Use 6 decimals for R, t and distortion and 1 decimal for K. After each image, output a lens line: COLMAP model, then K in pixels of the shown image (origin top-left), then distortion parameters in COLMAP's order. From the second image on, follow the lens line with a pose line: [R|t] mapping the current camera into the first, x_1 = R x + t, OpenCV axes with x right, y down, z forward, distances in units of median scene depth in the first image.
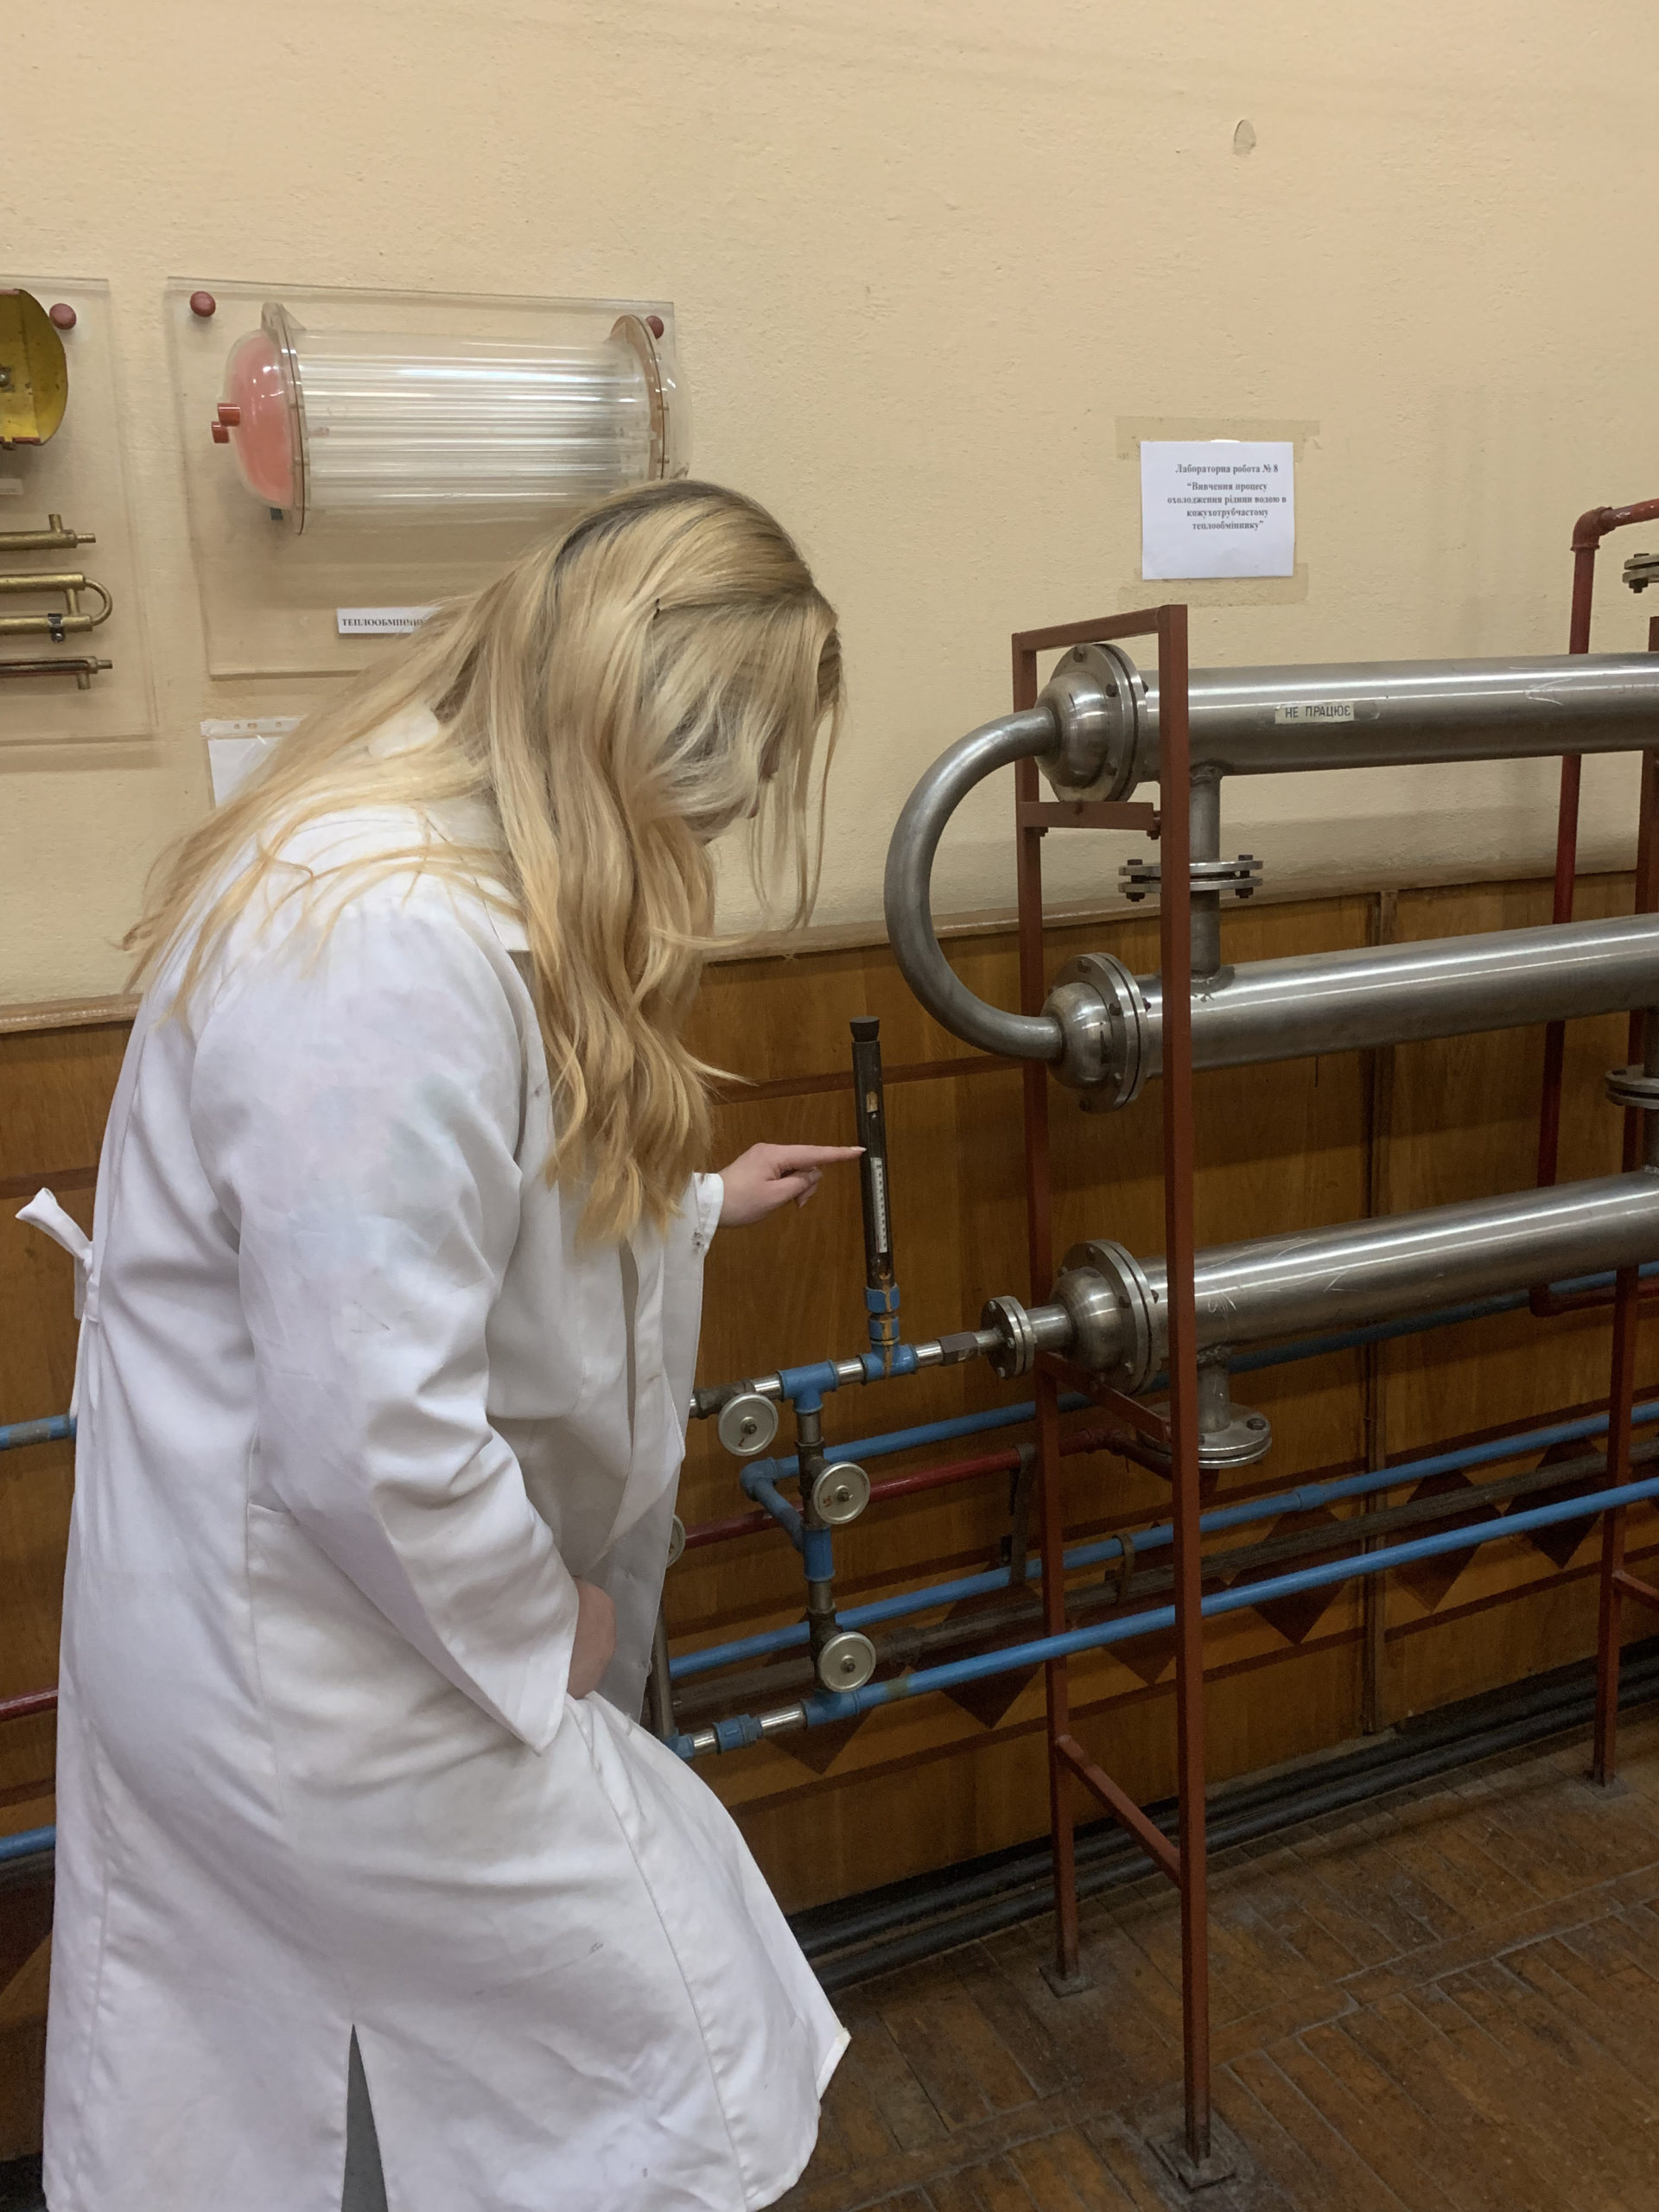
lens RADIAL K [[1677.2, 0, 834.2], [0, 1677.2, 1099.4], [0, 0, 1]] dist [0.008680, 0.005777]
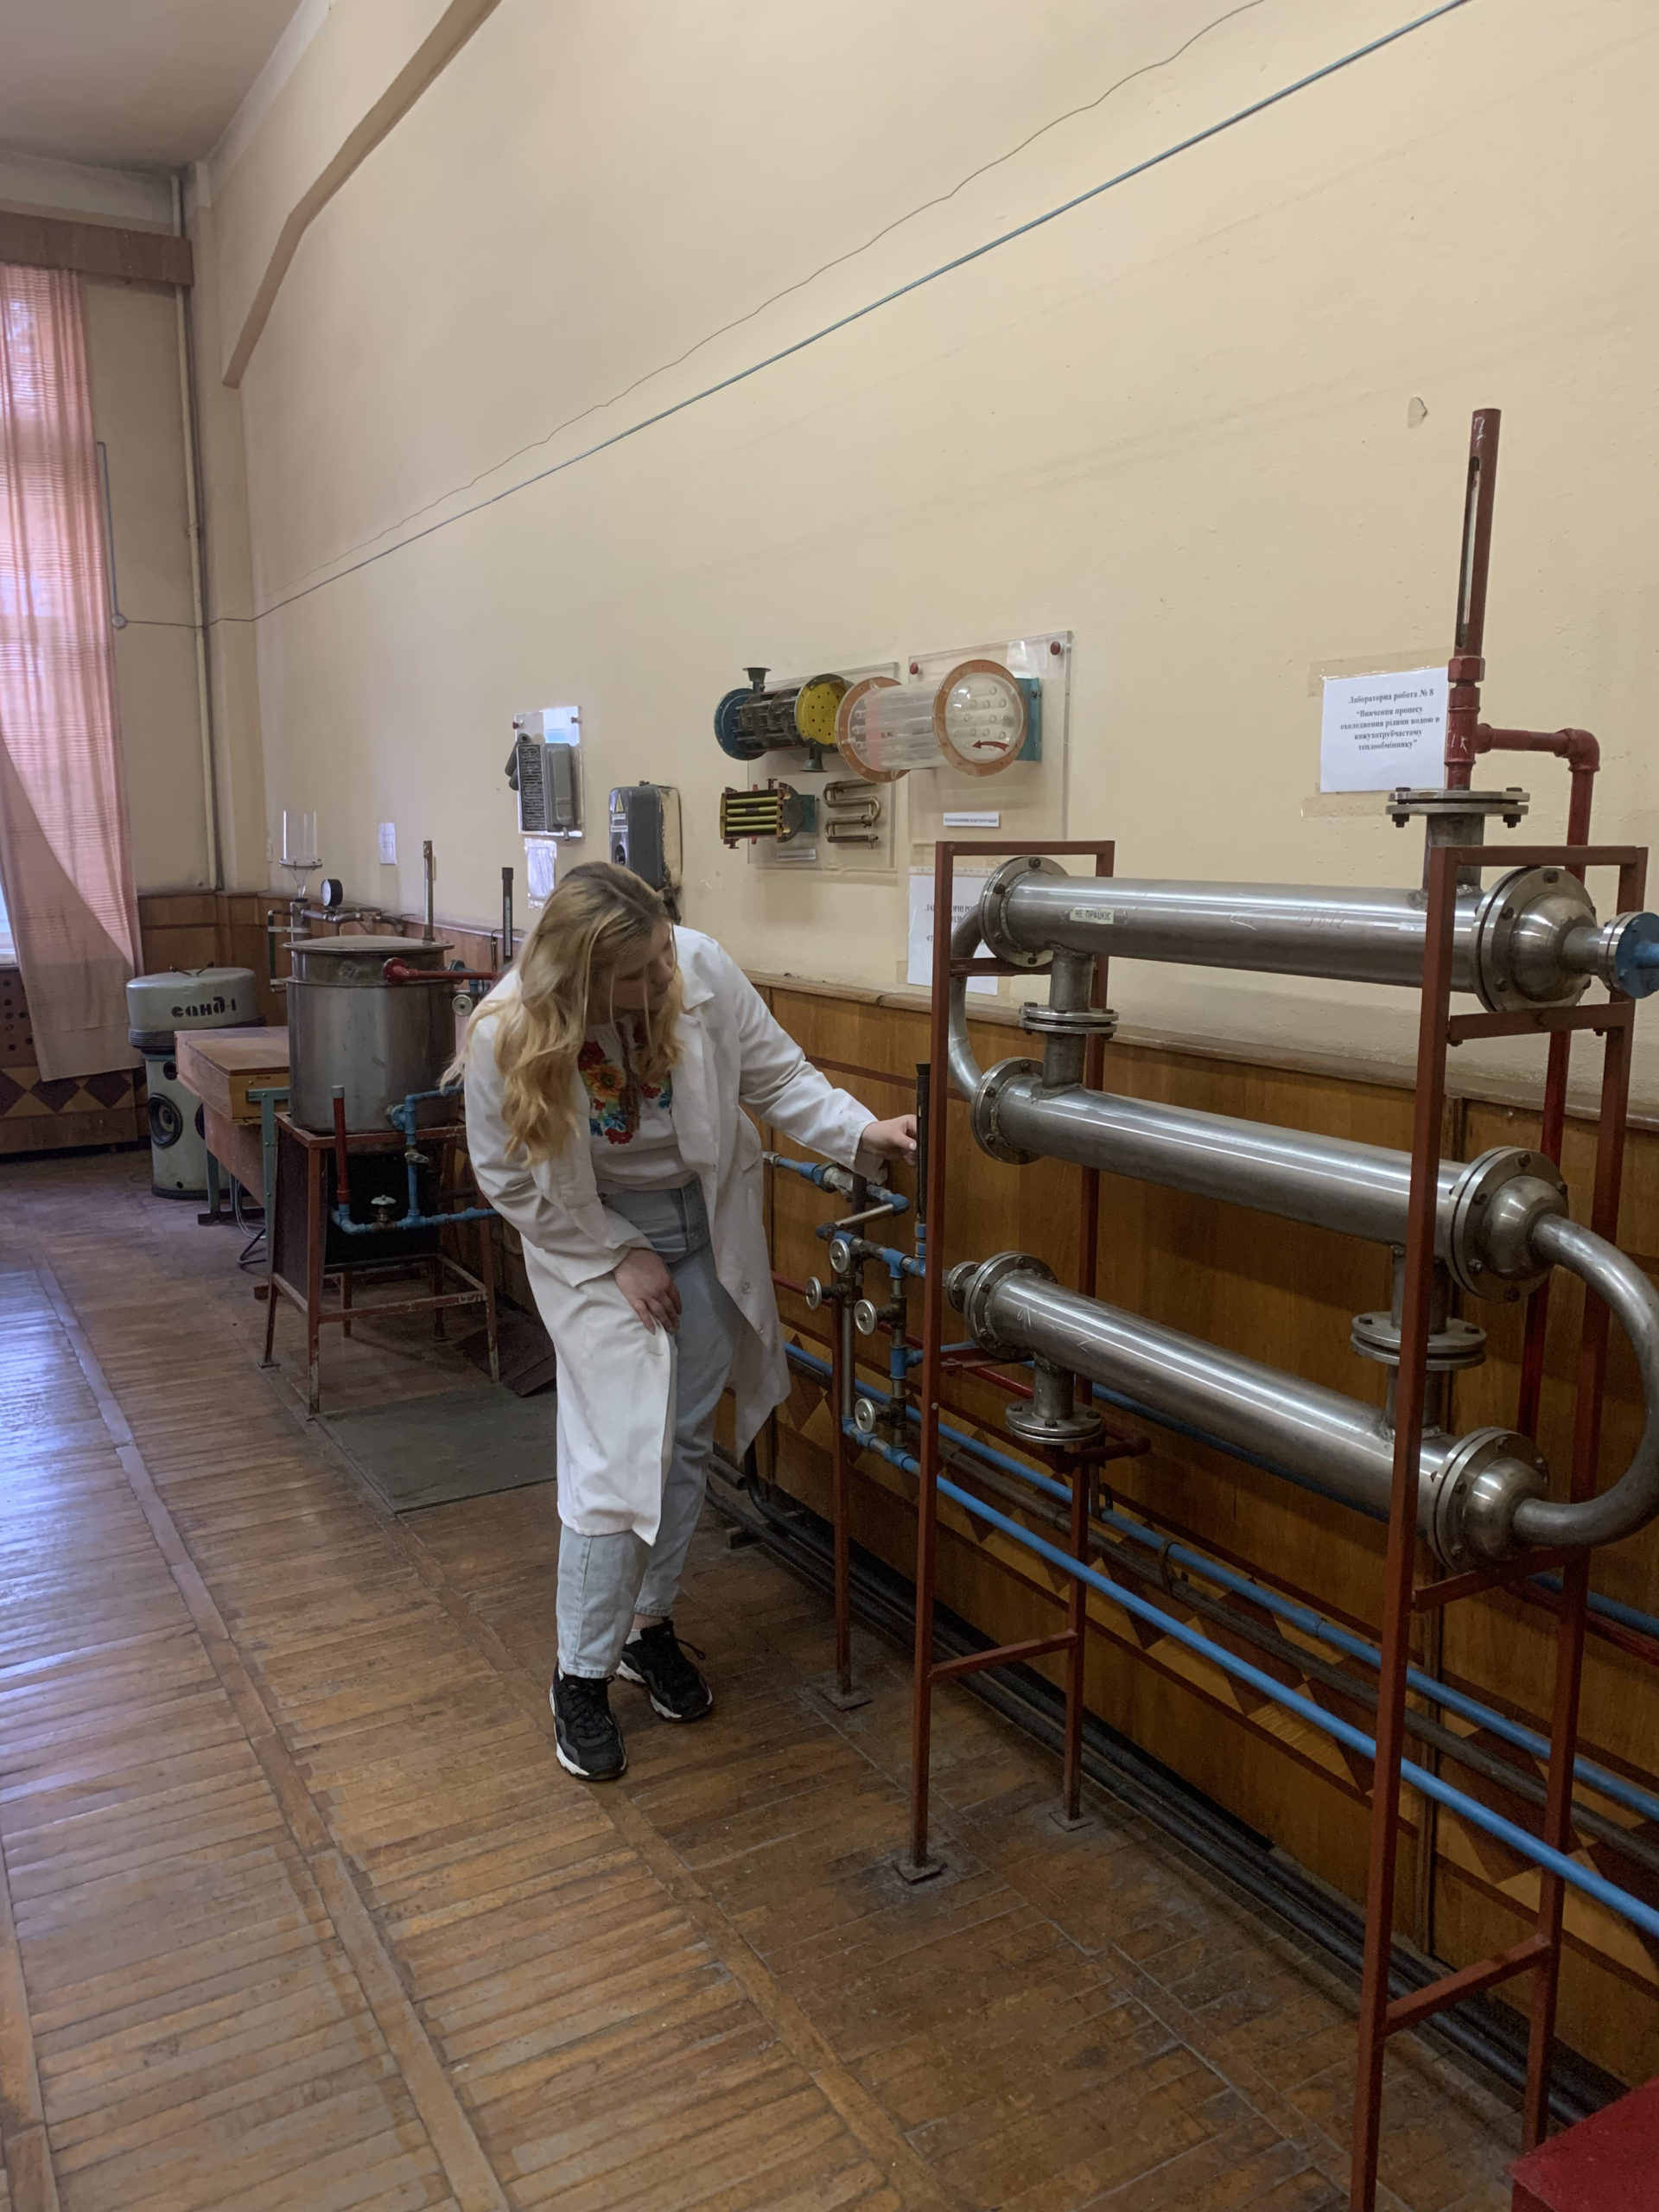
lens RADIAL K [[1677.2, 0, 832.7], [0, 1677.2, 1113.1], [0, 0, 1]] dist [0.008680, 0.005777]
pose [[0.142367, 0.212180, -0.966805, 1.334155], [-0.212852, 0.960465, 0.179445, -0.229482], [0.966657, 0.180240, 0.181901, 0.483634]]
